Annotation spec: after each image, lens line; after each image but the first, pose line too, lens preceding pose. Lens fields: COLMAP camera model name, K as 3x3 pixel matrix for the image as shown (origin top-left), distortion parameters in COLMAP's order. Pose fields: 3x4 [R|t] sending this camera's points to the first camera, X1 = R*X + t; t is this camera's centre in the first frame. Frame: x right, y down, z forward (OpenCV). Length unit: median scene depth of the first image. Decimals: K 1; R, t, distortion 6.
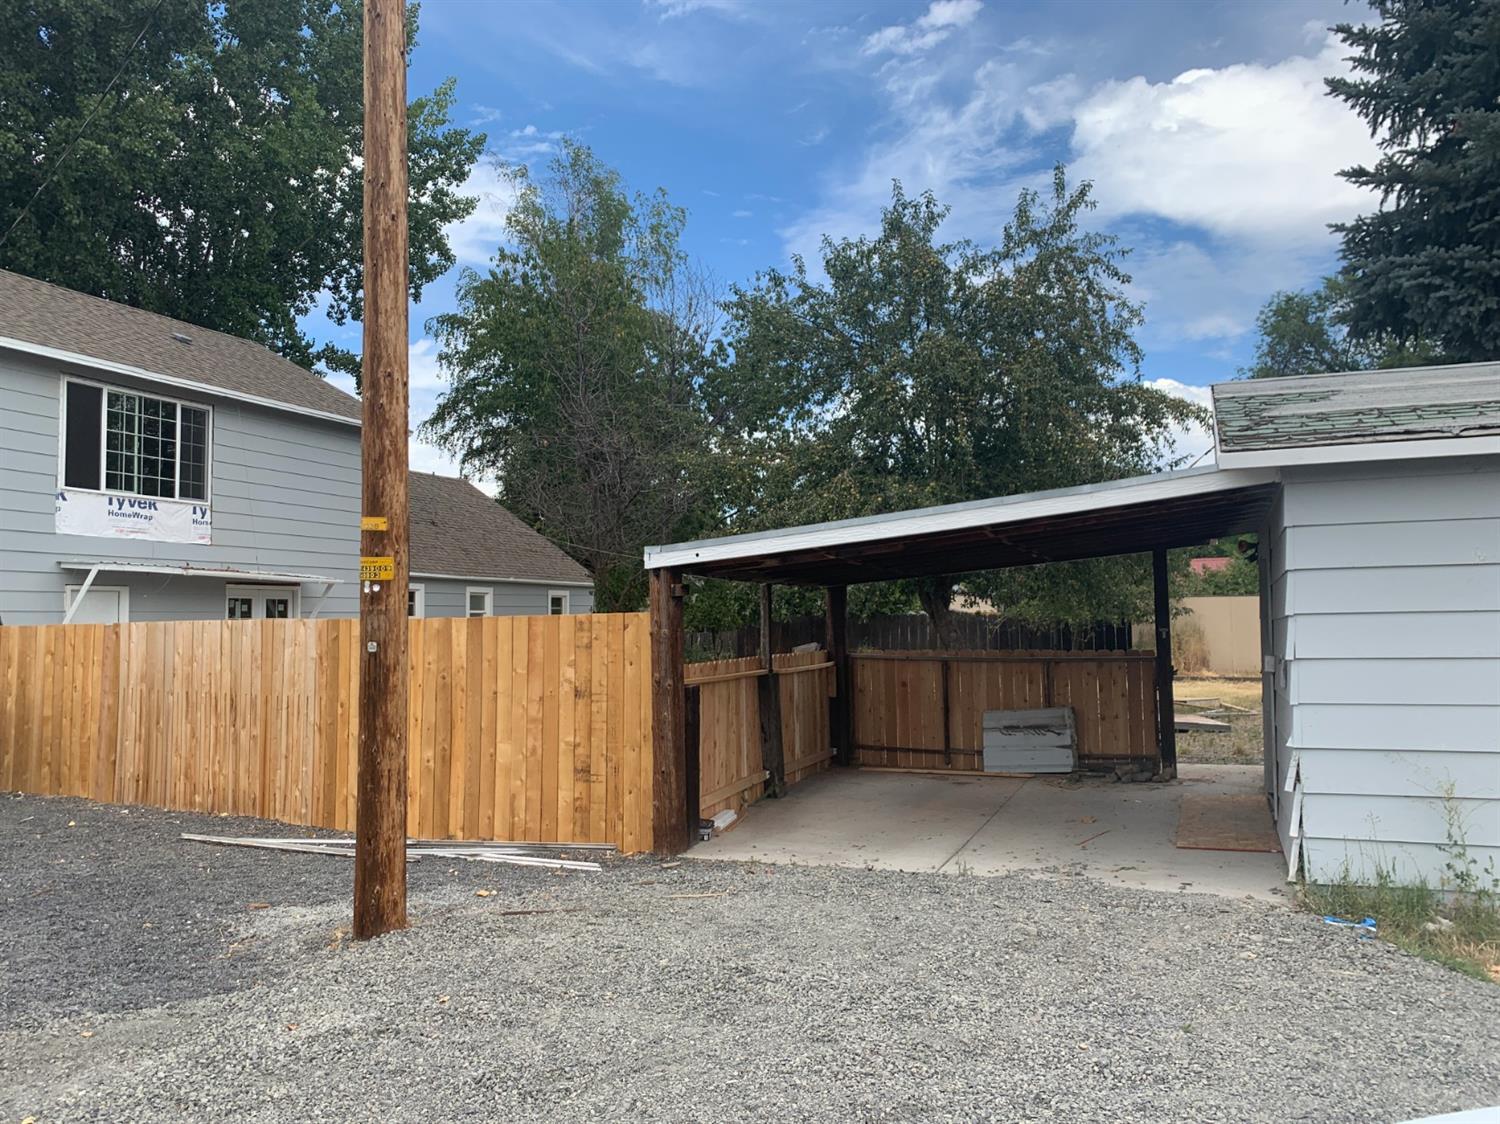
lens RADIAL K [[1148.0, 0, 765.4], [0, 1148.0, 551.8], [0, 0, 1]] dist [0.017248, -0.003689]
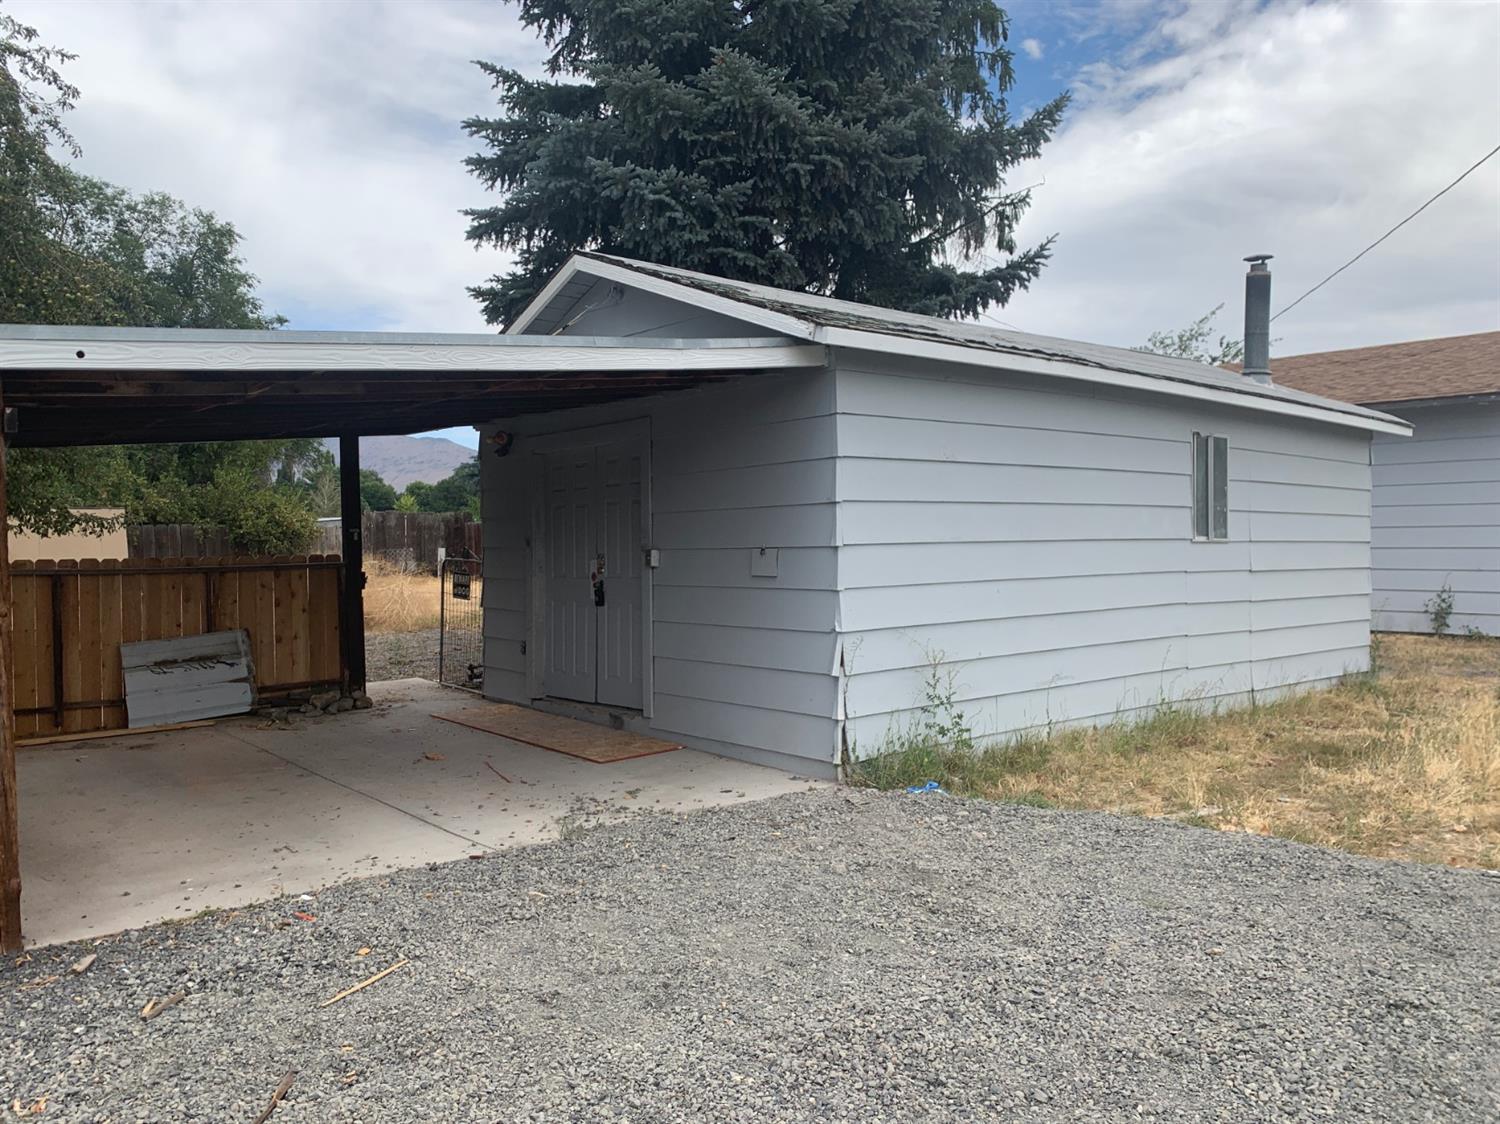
lens RADIAL K [[1148.0, 0, 765.4], [0, 1148.0, 551.8], [0, 0, 1]] dist [0.017248, -0.003689]
pose [[0.474402, -0.007782, 0.880274, -0.462336], [-0.051210, 0.998024, 0.036421, 0.065944], [-0.878818, -0.062357, 0.473066, 0.588638]]
